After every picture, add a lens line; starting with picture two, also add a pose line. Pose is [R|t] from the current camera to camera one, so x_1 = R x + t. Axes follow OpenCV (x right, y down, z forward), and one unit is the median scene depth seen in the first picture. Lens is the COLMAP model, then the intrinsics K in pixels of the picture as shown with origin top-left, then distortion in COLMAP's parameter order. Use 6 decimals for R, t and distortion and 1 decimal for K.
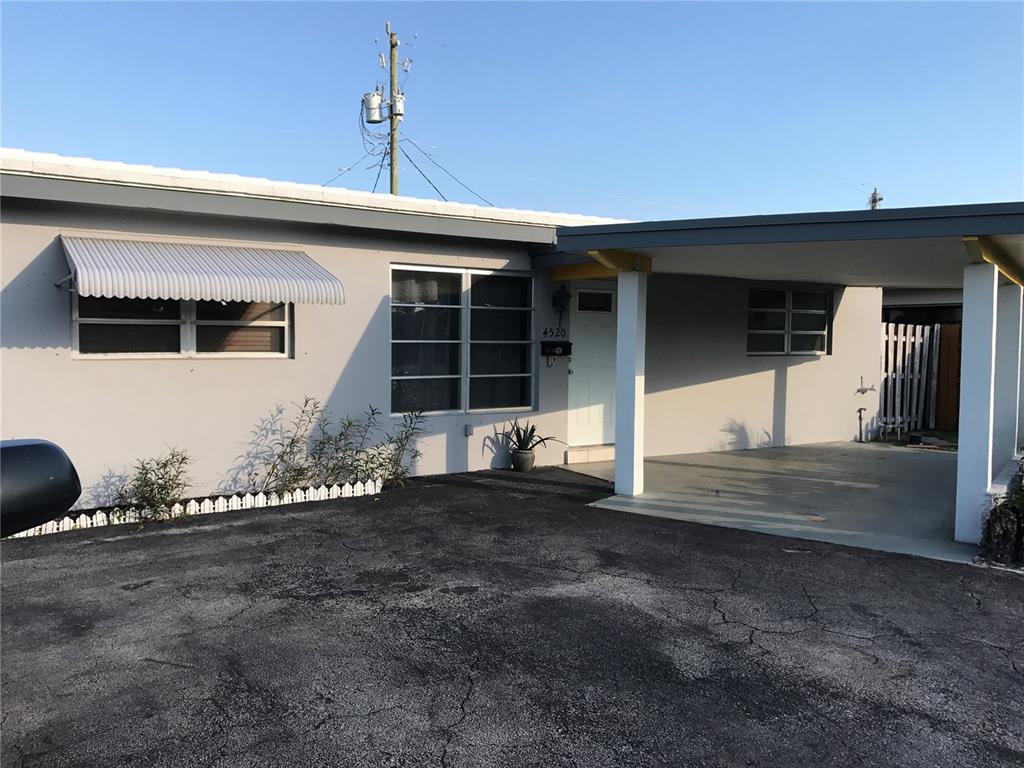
lens RADIAL K [[836.1, 0, 516.9], [0, 836.1, 368.6], [0, 0, 1]] dist [0.074336, -0.232785]
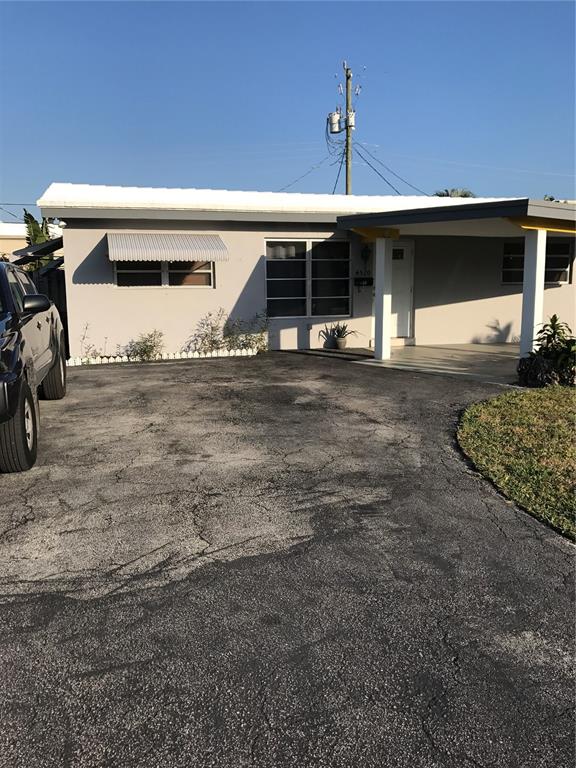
lens RADIAL K [[627.1, 0, 288.0], [0, 627.1, 384.0], [0, 0, 1]] dist [0.074336, -0.232785]
pose [[0.946150, 0.034287, -0.321908, 0.354533], [0.005964, 0.992360, 0.123228, 0.027503], [0.323674, -0.118512, 0.938717, -0.358236]]
